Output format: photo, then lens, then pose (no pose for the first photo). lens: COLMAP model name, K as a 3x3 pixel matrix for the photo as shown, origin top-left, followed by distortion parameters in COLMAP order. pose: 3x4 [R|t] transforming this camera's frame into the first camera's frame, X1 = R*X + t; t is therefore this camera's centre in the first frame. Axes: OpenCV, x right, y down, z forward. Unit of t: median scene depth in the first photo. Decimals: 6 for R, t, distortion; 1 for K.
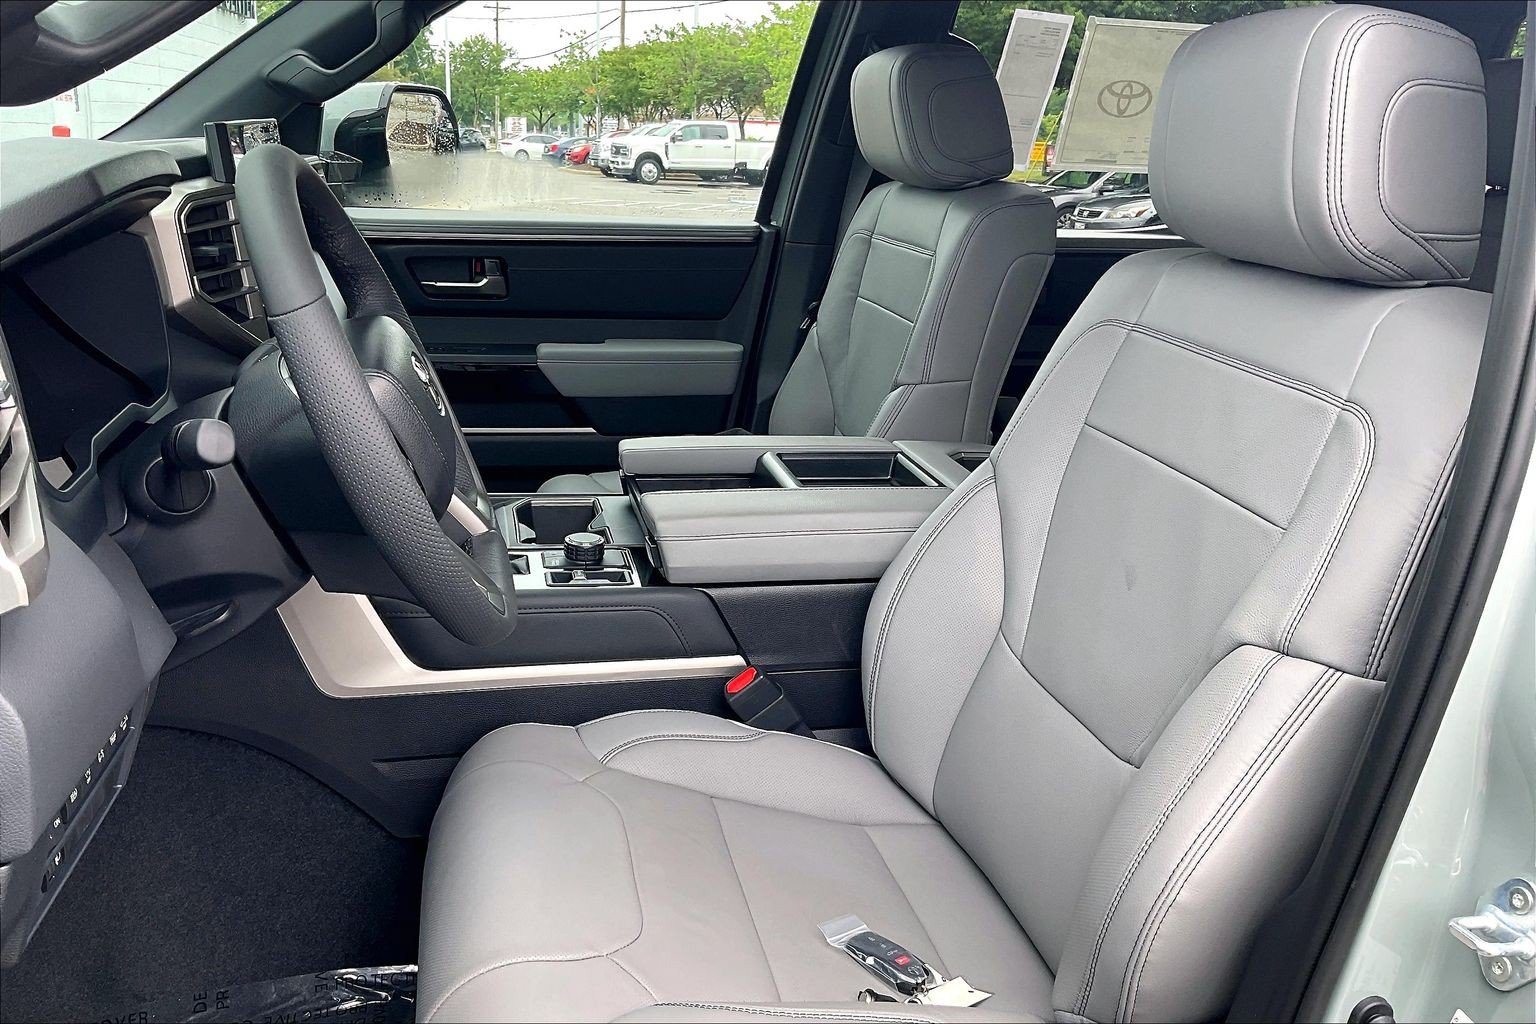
lens RADIAL K [[1277.0, 0, 768.0], [0, 1277.0, 512.0], [0, 0, 1]] dist [0.124688, -0.261622]
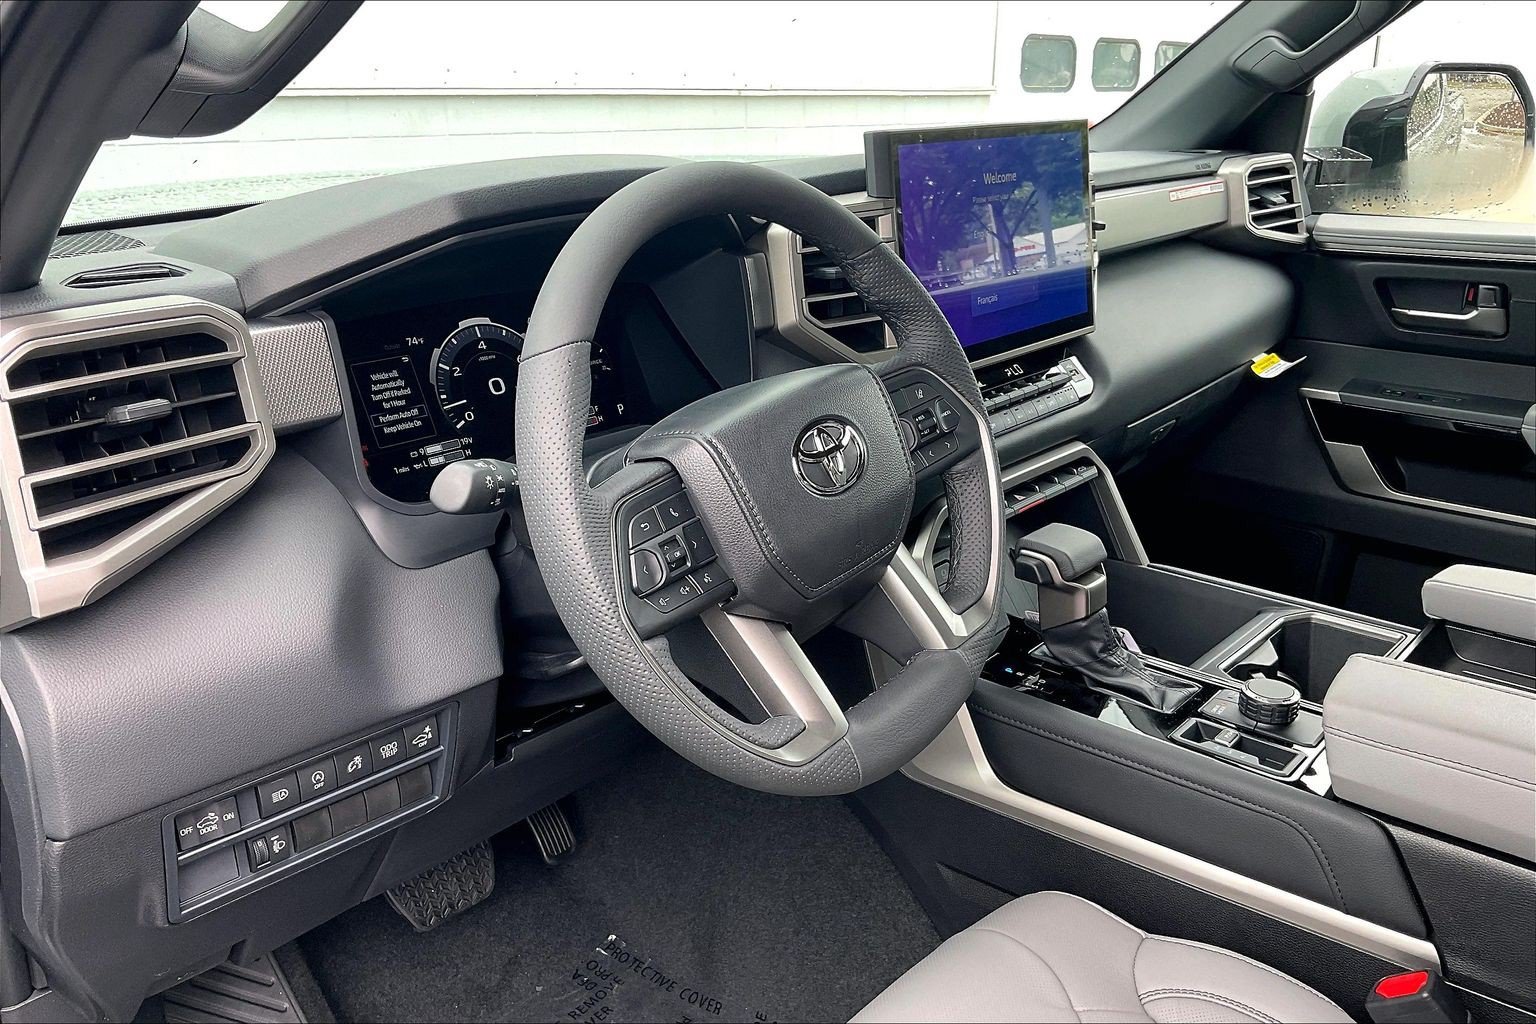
lens RADIAL K [[1277.0, 0, 768.0], [0, 1277.0, 512.0], [0, 0, 1]] dist [0.124688, -0.261622]
pose [[0.560164, 0.193594, -0.805442, 0.198798], [-0.190654, 0.976336, 0.102075, -0.072728], [0.806143, 0.096382, 0.583818, 0.269613]]
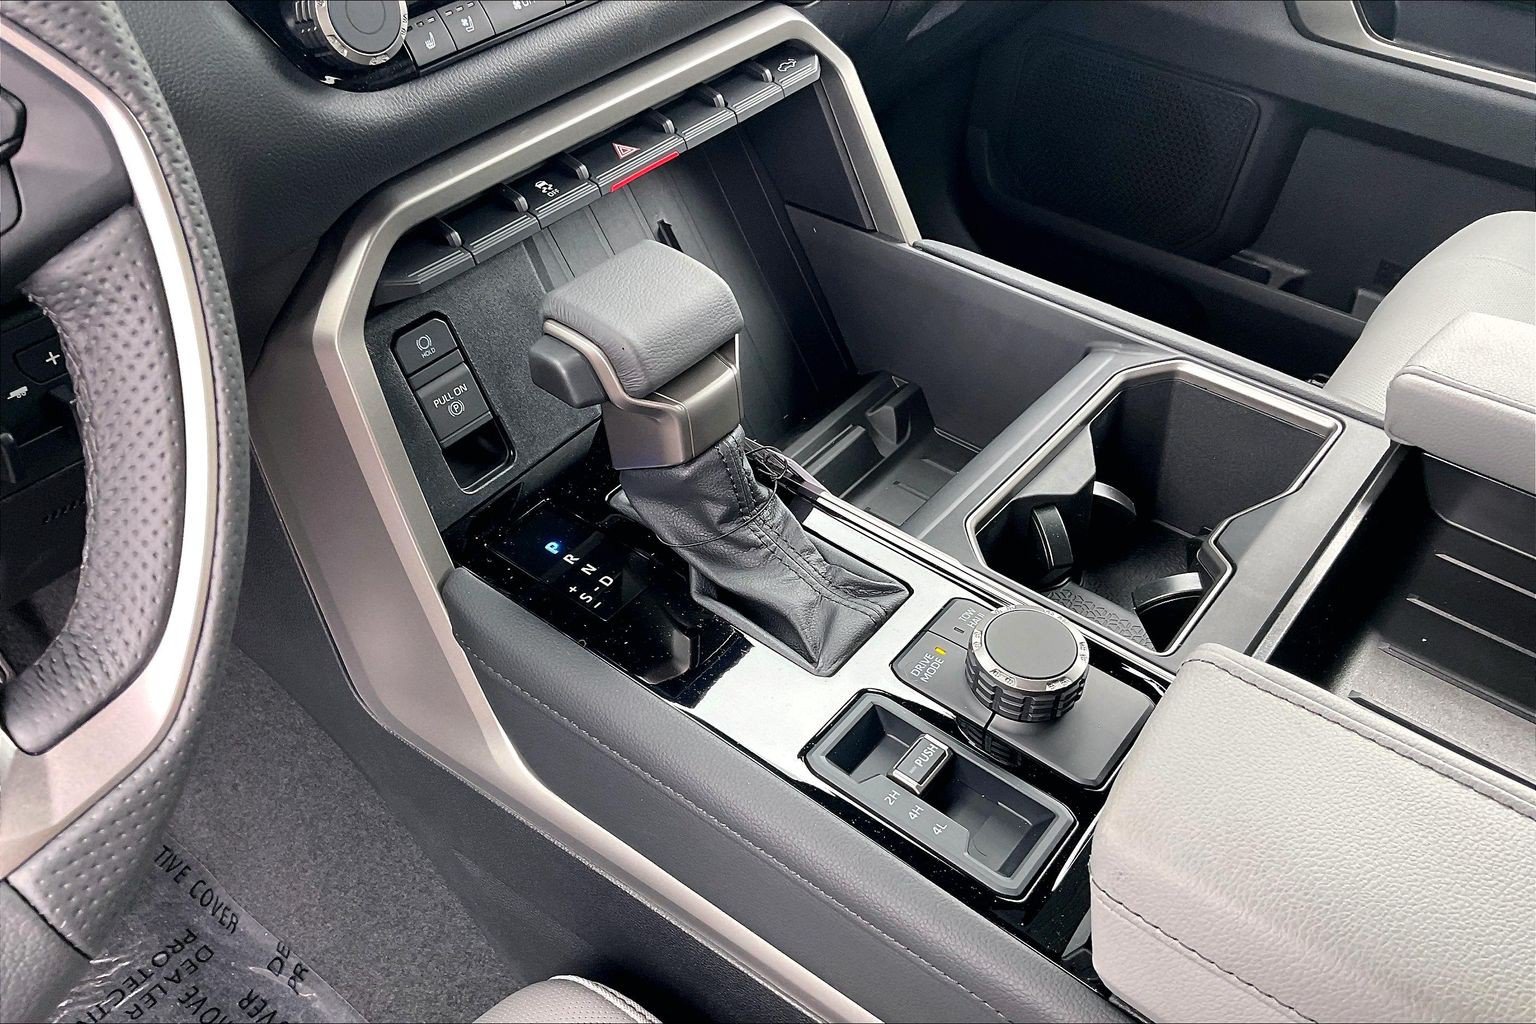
lens RADIAL K [[1277.0, 0, 768.0], [0, 1277.0, 512.0], [0, 0, 1]] dist [0.124688, -0.261622]
pose [[0.592223, 0.488021, -0.641177, 0.014712], [-0.192455, 0.858367, 0.475570, -0.119701], [0.782453, -0.158246, 0.602267, 0.572559]]
